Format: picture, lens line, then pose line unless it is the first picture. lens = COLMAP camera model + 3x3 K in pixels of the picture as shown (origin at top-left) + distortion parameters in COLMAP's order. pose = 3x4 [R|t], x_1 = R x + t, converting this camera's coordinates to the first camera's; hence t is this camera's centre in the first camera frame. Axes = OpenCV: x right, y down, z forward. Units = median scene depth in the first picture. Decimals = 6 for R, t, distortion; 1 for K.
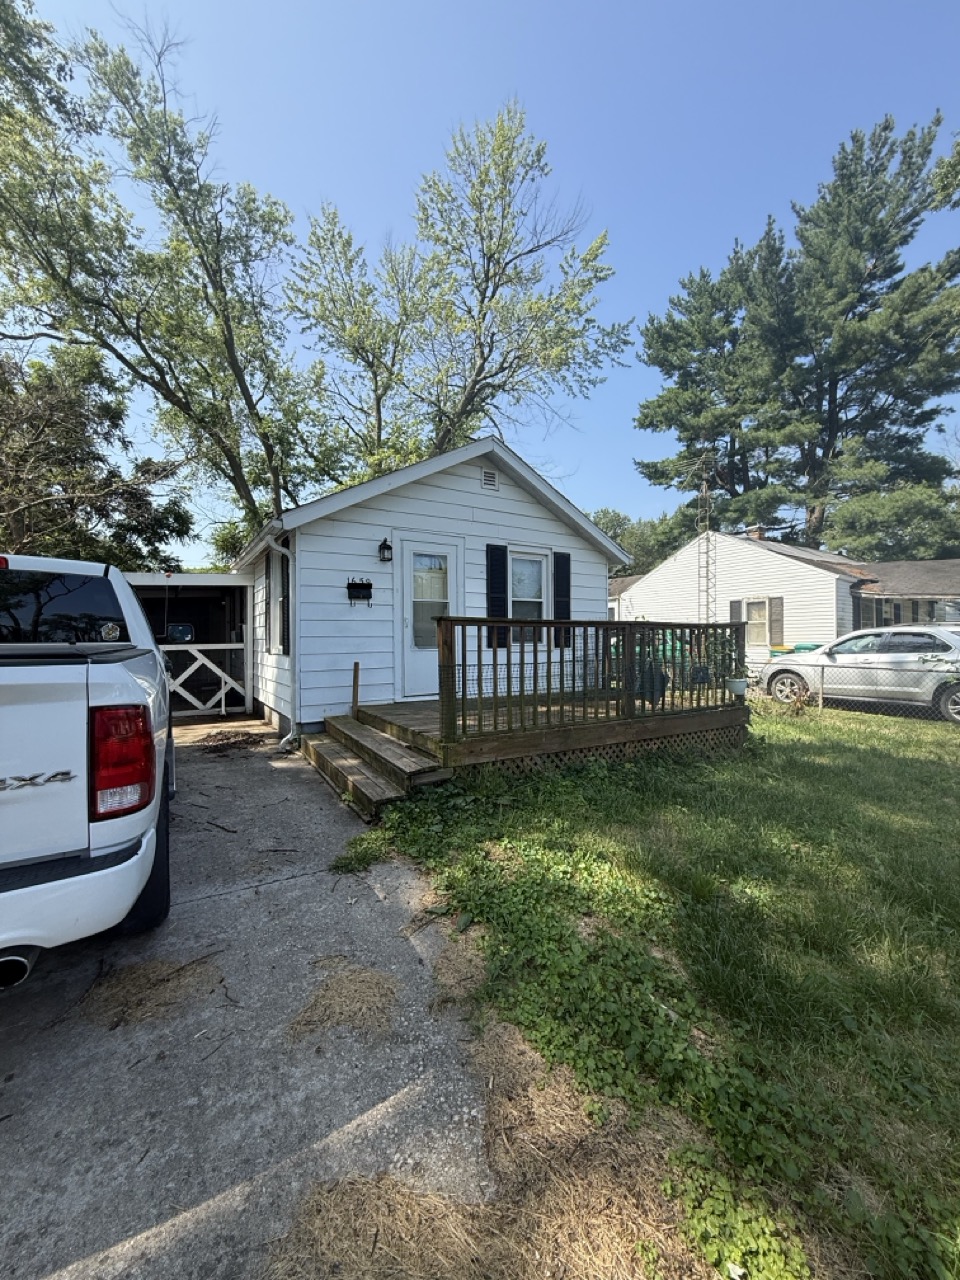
lens RADIAL K [[511.5, 0, 479.0], [0, 511.5, 639.5], [0, 0, 1]] dist [-0.000730, 0.001408]
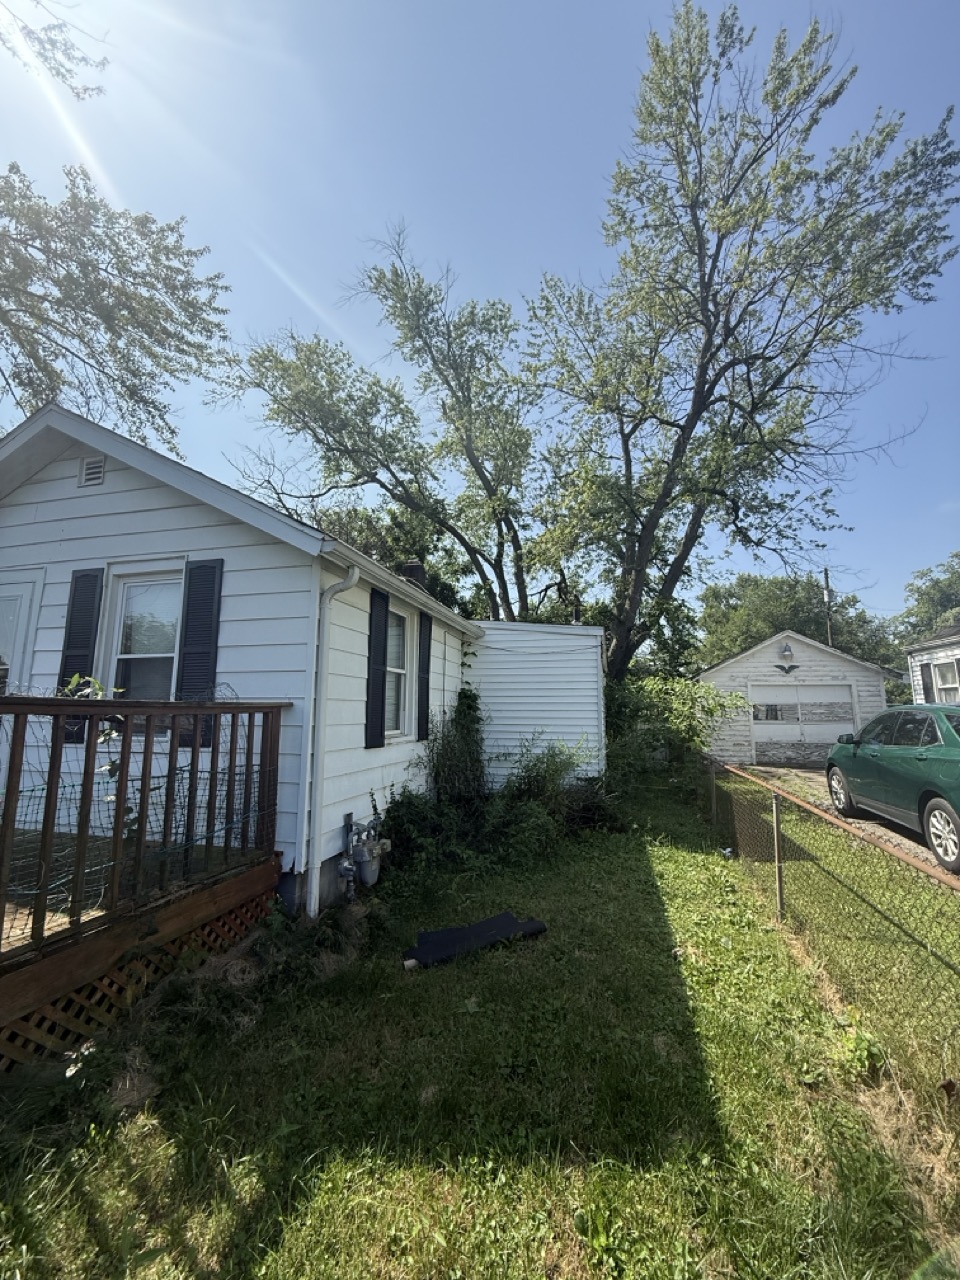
lens RADIAL K [[511.5, 0, 483.8], [0, 511.5, 640.7], [0, 0, 1]] dist [-0.000730, 0.001408]
pose [[0.695147, -0.098100, -0.712142, 0.757494], [-0.006866, 0.989694, -0.143036, -0.018848], [0.718835, 0.104321, 0.687309, 0.903060]]
